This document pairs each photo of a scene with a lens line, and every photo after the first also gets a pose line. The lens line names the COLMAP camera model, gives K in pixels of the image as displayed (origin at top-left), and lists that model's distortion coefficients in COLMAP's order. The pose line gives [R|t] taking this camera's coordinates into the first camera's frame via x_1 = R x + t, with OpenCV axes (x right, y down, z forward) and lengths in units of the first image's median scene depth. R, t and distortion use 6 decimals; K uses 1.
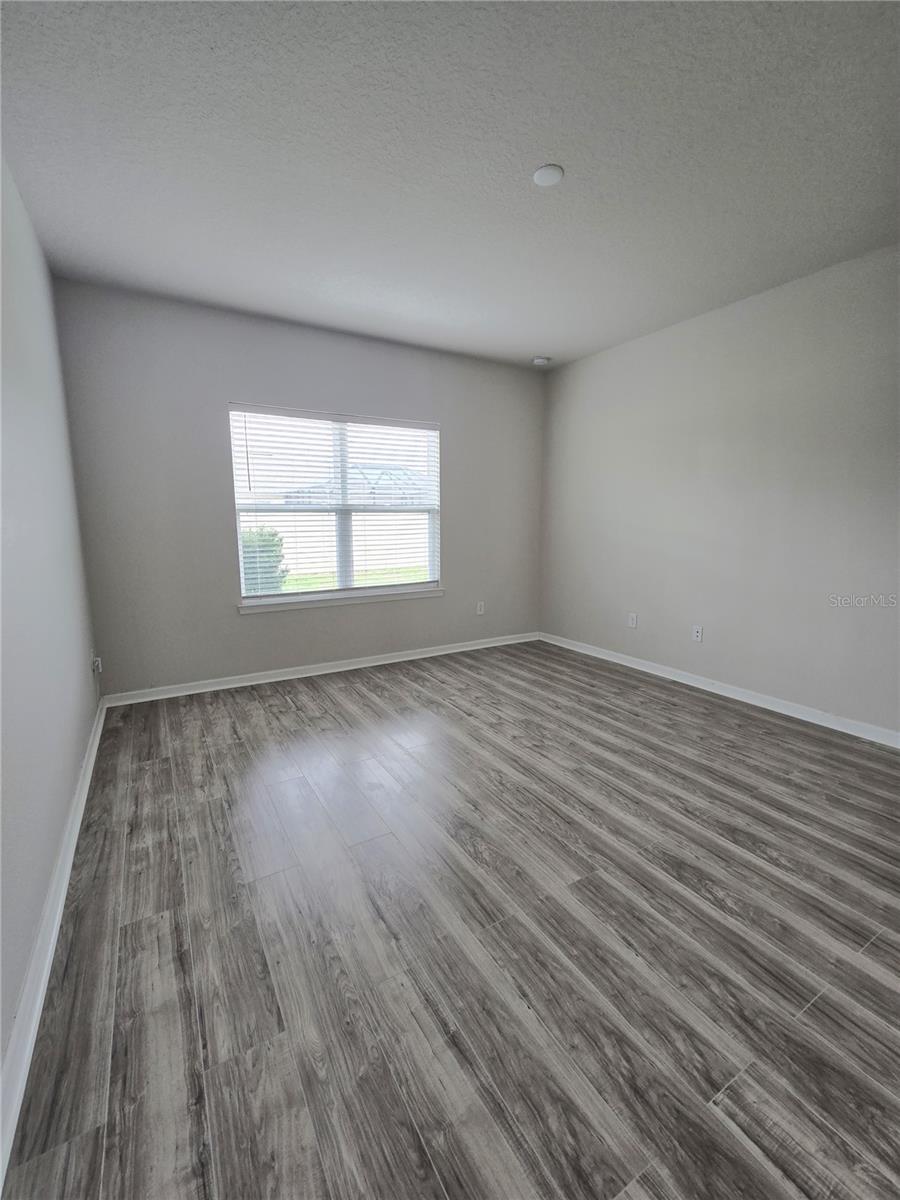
lens RADIAL K [[502.1, 0, 460.6], [0, 502.1, 595.2], [0, 0, 1]] dist [0.002053, -0.000368]
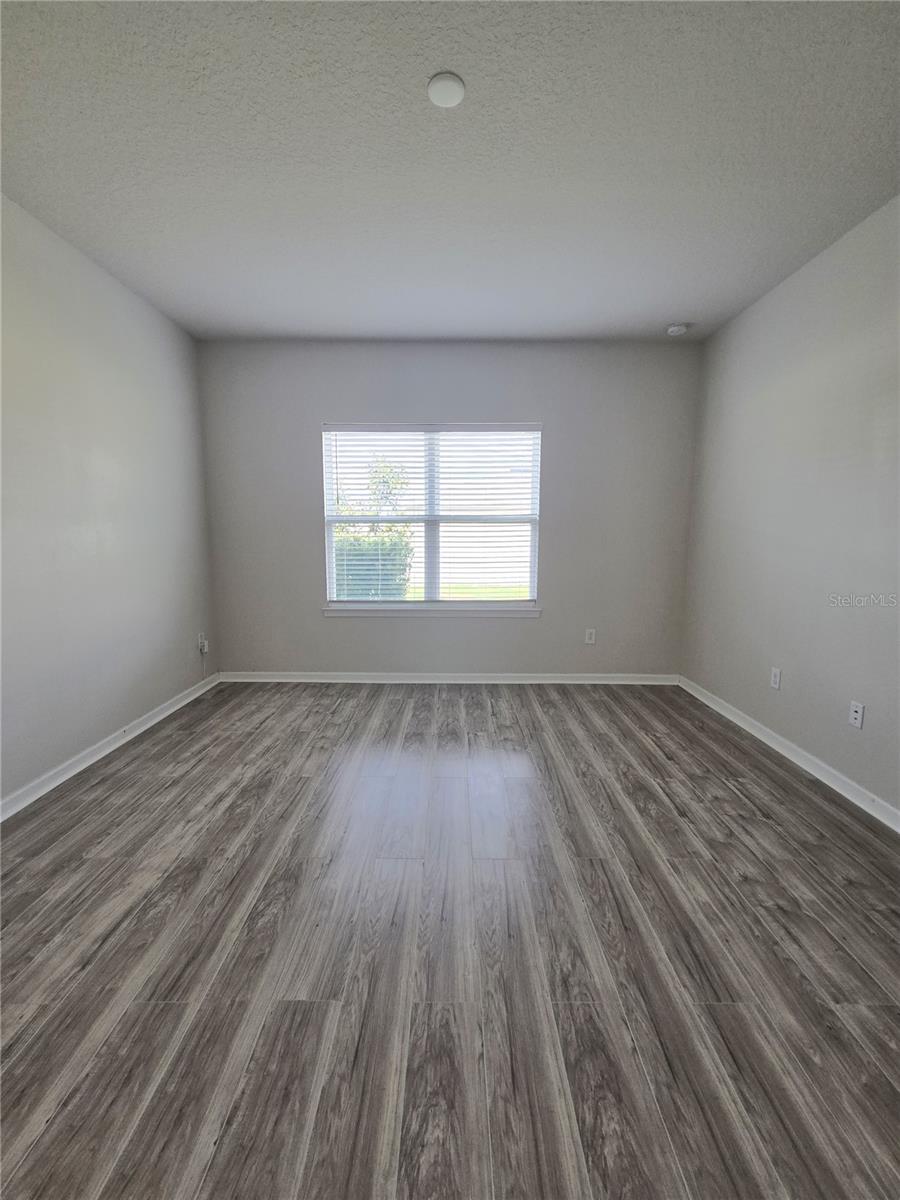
lens RADIAL K [[502.1, 0, 462.2], [0, 502.1, 600.4], [0, 0, 1]] dist [0.002053, -0.000368]
pose [[0.856183, 0.075970, -0.511058, 0.413435], [-0.082977, 0.996510, 0.009121, -0.035088], [0.509967, 0.034597, 0.859498, 0.234318]]
